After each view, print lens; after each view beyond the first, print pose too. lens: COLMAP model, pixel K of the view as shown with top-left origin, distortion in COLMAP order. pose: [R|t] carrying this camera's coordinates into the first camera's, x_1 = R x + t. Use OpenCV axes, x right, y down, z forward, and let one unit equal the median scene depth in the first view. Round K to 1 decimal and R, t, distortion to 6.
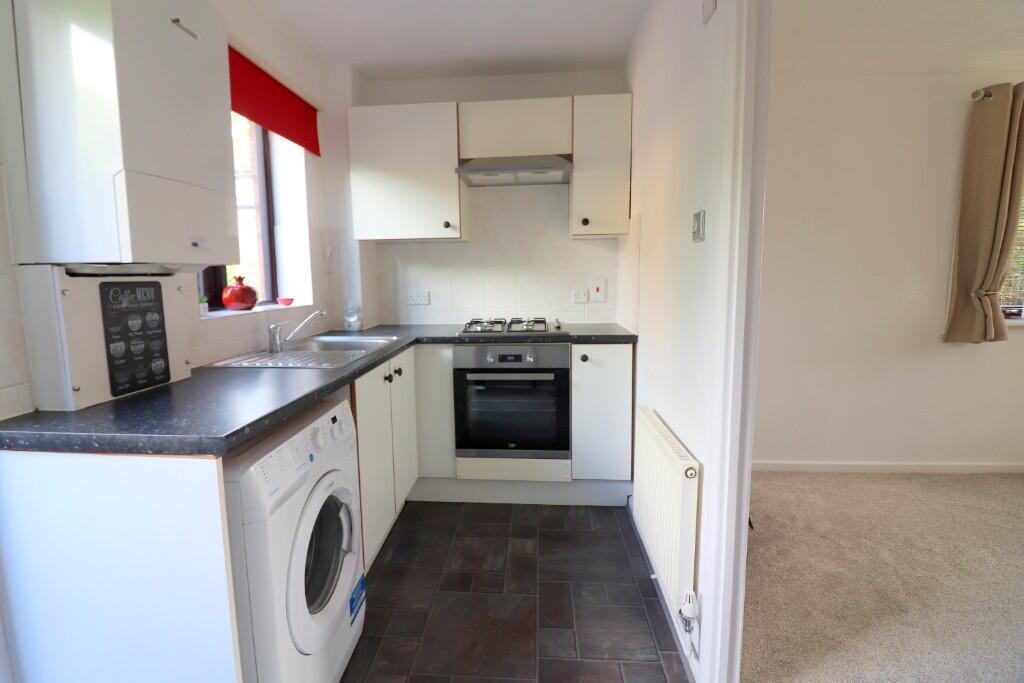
lens RADIAL K [[483.8, 0, 507.3], [0, 483.8, 334.8], [0, 0, 1]] dist [-0.003198, -0.001346]
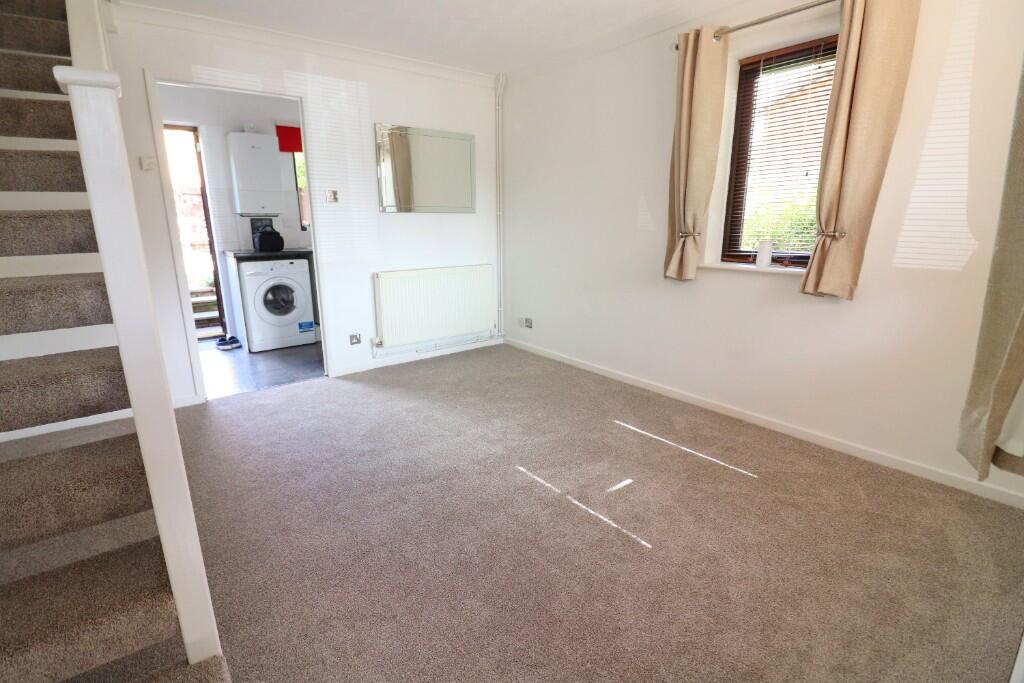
lens RADIAL K [[483.8, 0, 494.8], [0, 483.8, 346.4], [0, 0, 1]] dist [-0.003198, -0.001346]
pose [[0.641727, 0.196143, -0.741427, 1.641888], [-0.094204, 0.979582, 0.177610, 0.012760], [0.761125, -0.044131, 0.647102, -0.033408]]
